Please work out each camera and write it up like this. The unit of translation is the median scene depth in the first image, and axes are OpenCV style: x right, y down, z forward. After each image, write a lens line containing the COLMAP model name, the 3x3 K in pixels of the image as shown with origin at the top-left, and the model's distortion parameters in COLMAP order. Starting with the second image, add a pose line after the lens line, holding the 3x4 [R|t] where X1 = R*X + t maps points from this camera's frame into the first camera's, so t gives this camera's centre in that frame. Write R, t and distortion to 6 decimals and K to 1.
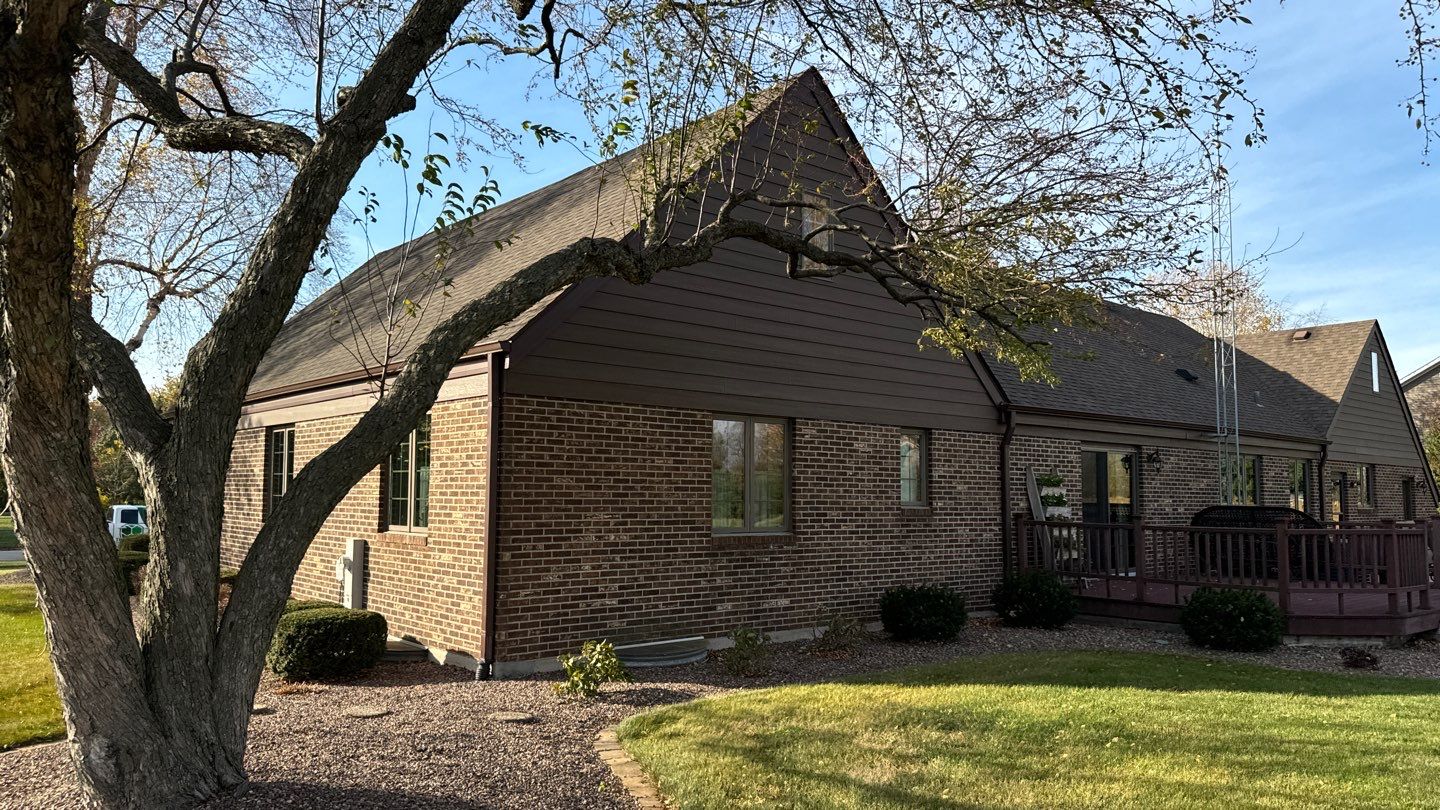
lens RADIAL K [[1011.0, 0, 720.0], [0, 1011.0, 405.0], [0, 0, 1]] dist [0.113079, -0.180319]
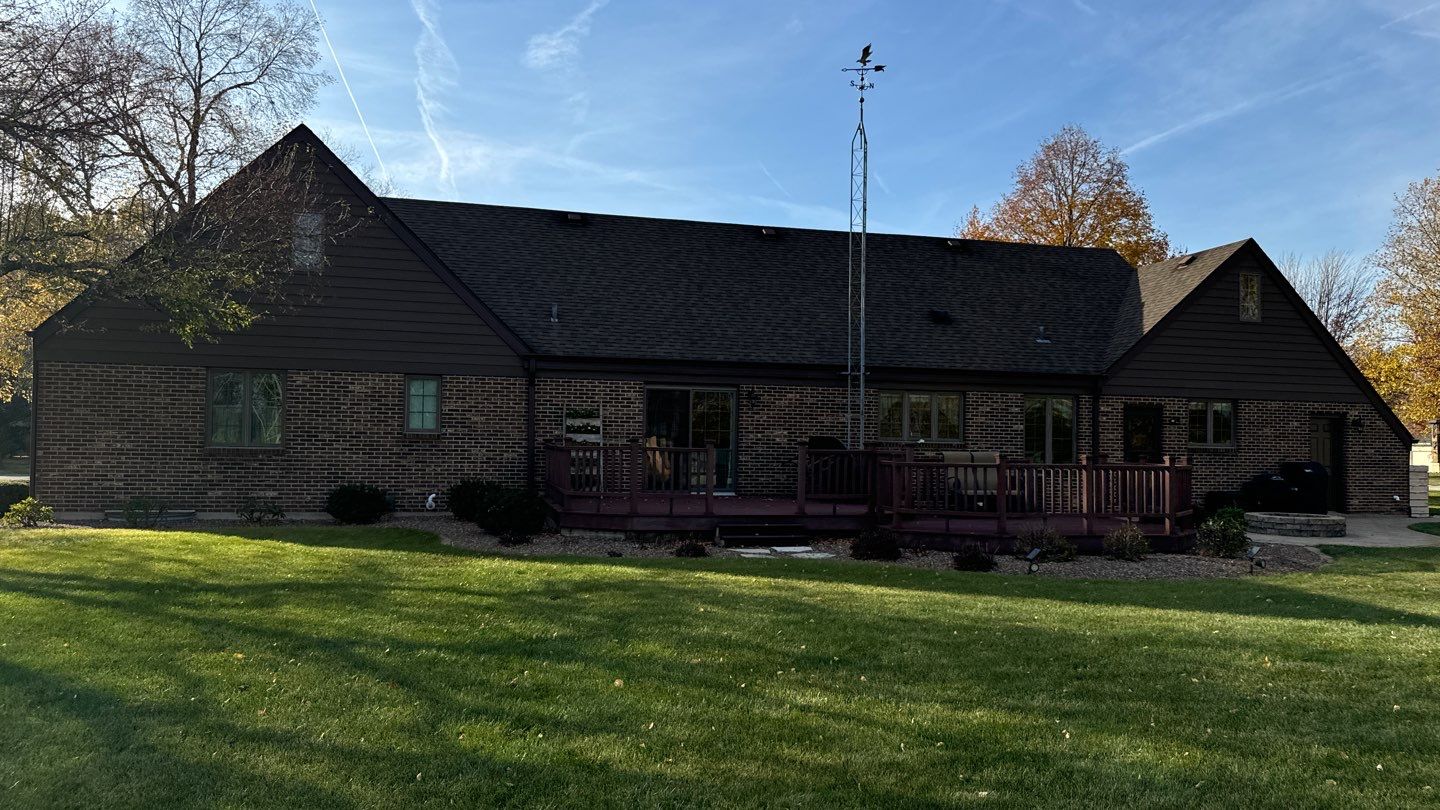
lens RADIAL K [[1011.0, 0, 720.0], [0, 1011.0, 405.0], [0, 0, 1]] dist [0.113079, -0.180319]
pose [[0.881065, -0.017963, -0.472654, 1.251239], [0.034296, 0.999074, 0.025961, 0.044435], [0.471750, -0.039083, 0.880866, -0.008729]]
